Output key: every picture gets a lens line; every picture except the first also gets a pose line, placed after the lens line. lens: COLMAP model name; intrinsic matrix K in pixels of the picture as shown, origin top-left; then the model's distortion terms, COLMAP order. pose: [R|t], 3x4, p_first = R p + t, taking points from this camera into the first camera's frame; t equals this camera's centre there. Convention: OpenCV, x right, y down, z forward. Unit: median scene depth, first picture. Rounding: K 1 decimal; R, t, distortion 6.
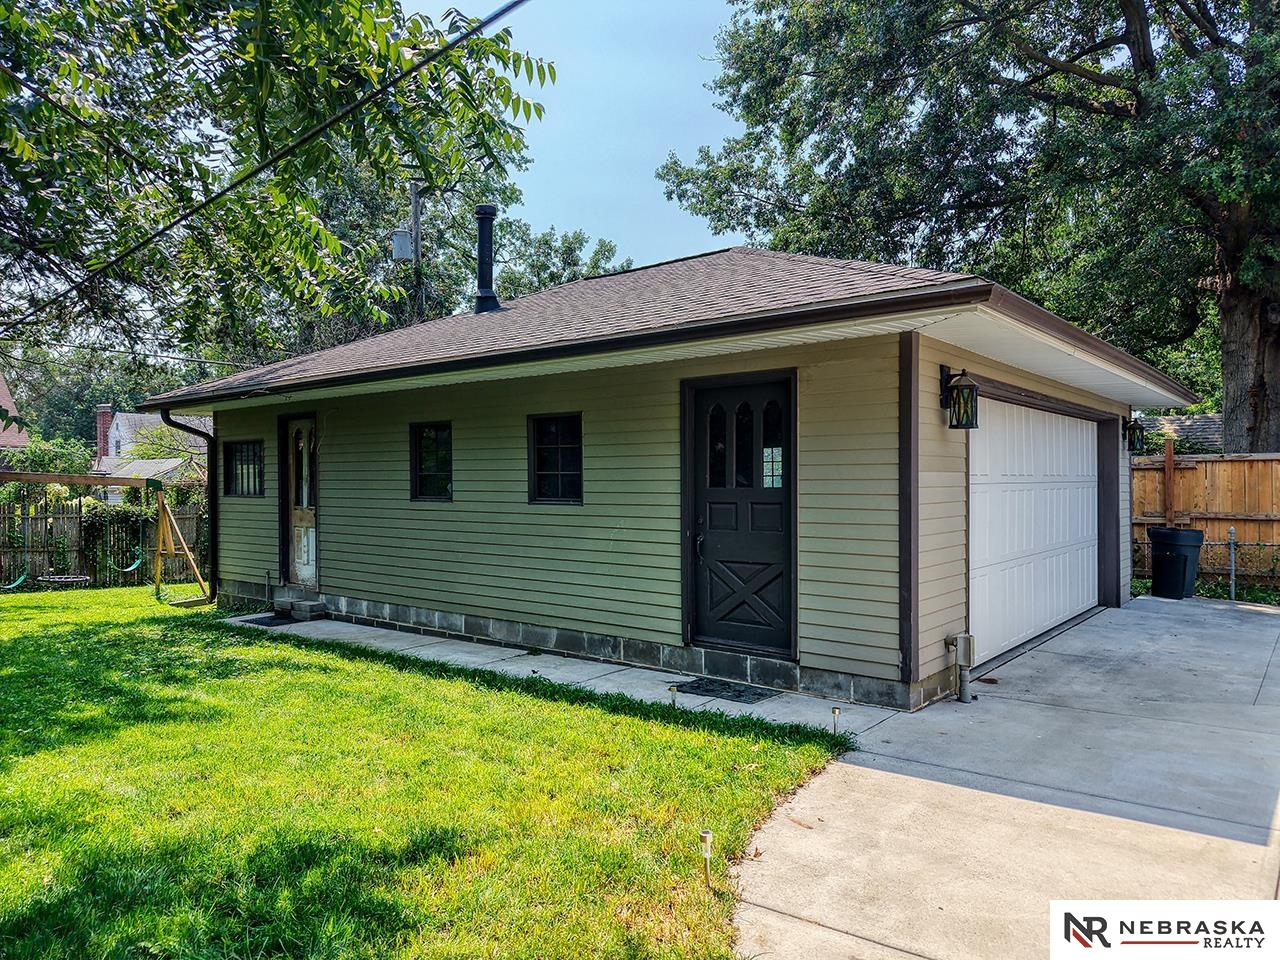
lens RADIAL K [[860.8, 0, 642.2], [0, 860.8, 475.8], [0, 0, 1]] dist [0.024702, -0.020496]
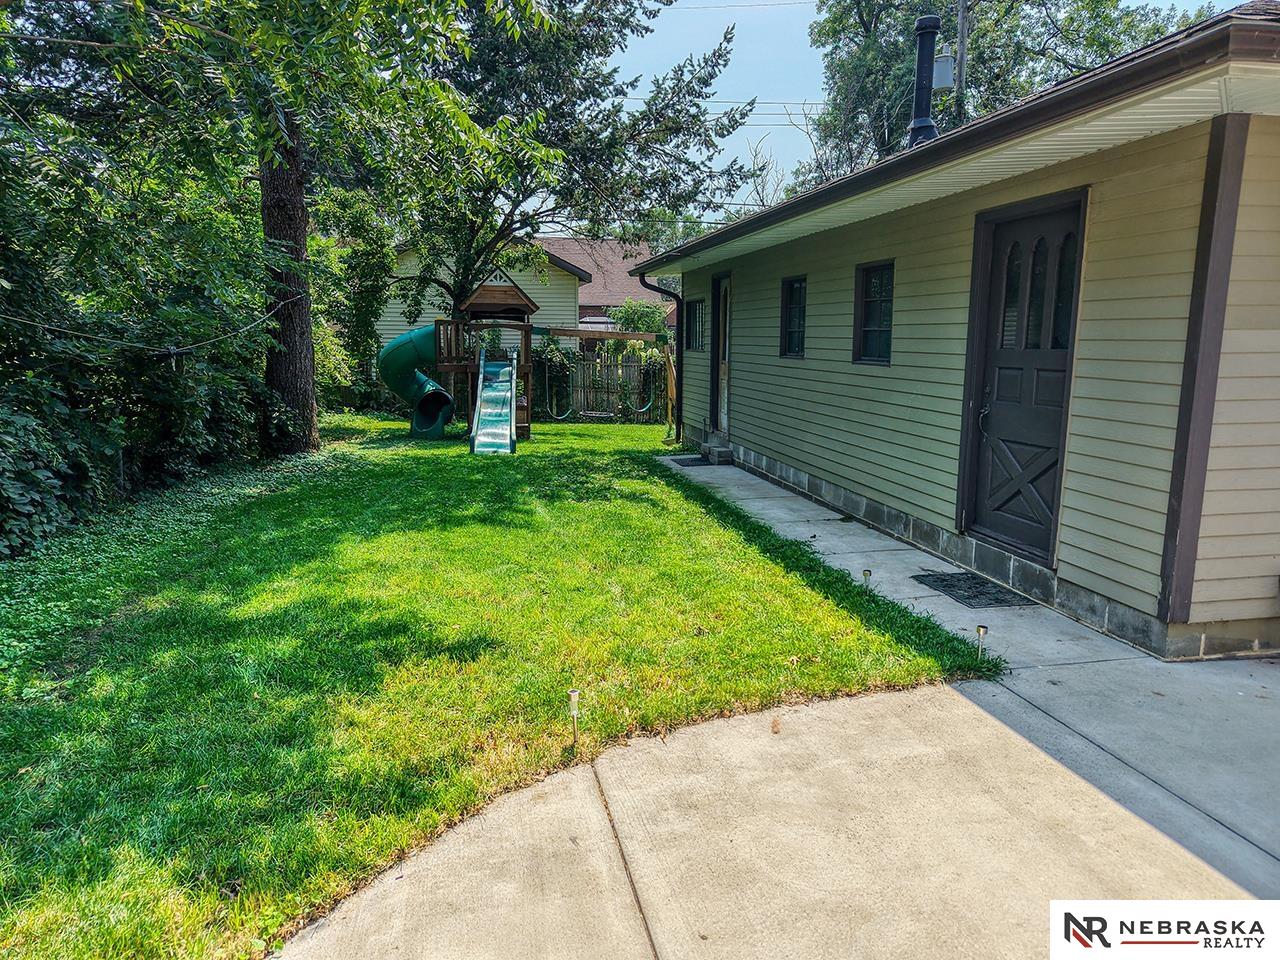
lens RADIAL K [[860.8, 0, 642.5], [0, 860.8, 481.6], [0, 0, 1]] dist [0.024702, -0.020496]
pose [[0.774646, 0.114323, -0.621976, 0.369719], [-0.006584, 0.984929, 0.172836, -0.001703], [0.632361, -0.129792, 0.763724, 0.157760]]
